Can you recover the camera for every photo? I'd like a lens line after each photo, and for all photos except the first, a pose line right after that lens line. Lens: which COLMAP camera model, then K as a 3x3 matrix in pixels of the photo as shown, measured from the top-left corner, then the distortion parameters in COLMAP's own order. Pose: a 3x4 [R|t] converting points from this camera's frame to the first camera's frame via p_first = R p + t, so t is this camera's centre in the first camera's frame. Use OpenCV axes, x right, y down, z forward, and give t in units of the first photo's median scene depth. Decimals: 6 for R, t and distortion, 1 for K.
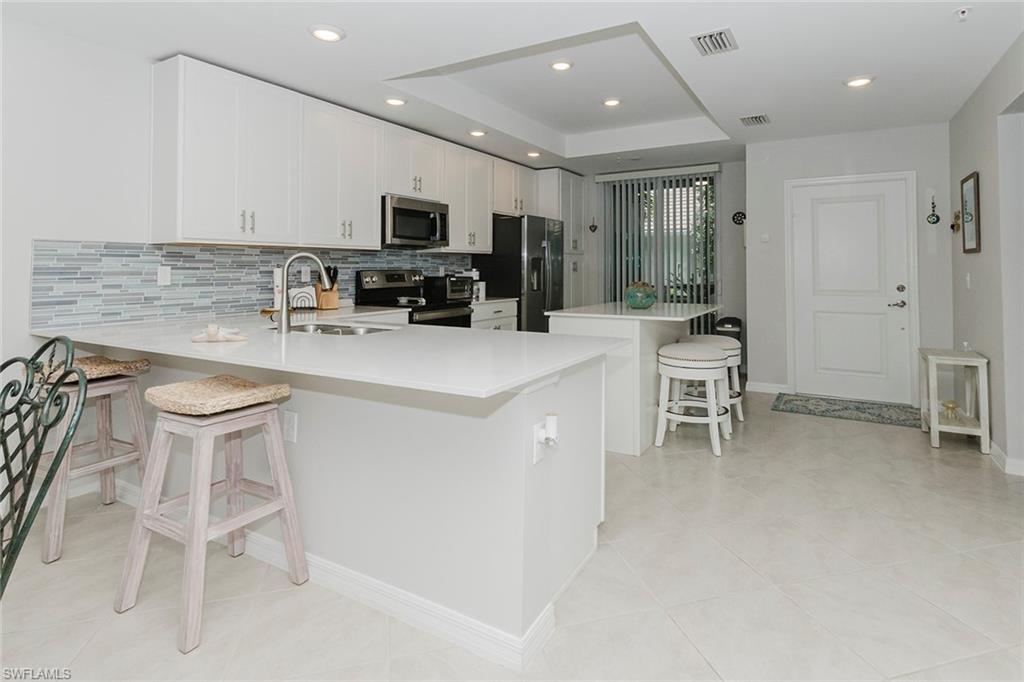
lens RADIAL K [[529.0, 0, 517.9], [0, 529.0, 254.2], [0, 0, 1]] dist [0.001461, -0.000308]
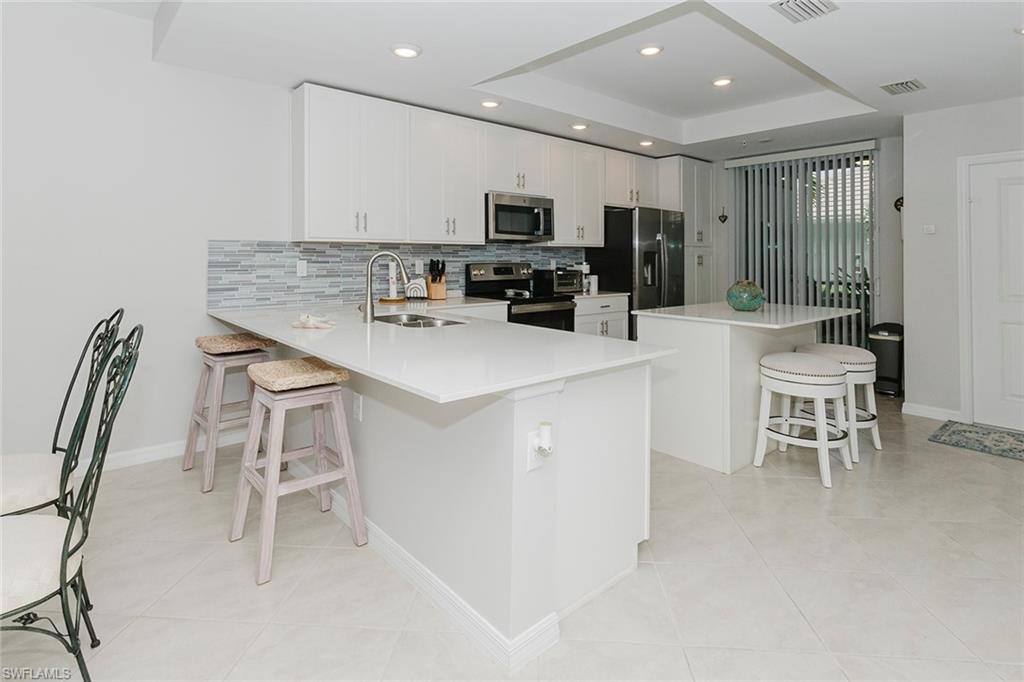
lens RADIAL K [[525.0, 0, 509.6], [0, 525.0, 248.0], [0, 0, 1]] dist [0.000146, 0.000028]
pose [[0.944873, 0.001347, -0.327433, 0.127400], [0.002913, 0.999917, 0.012521, -0.014443], [0.327423, -0.012785, 0.944791, 0.023797]]
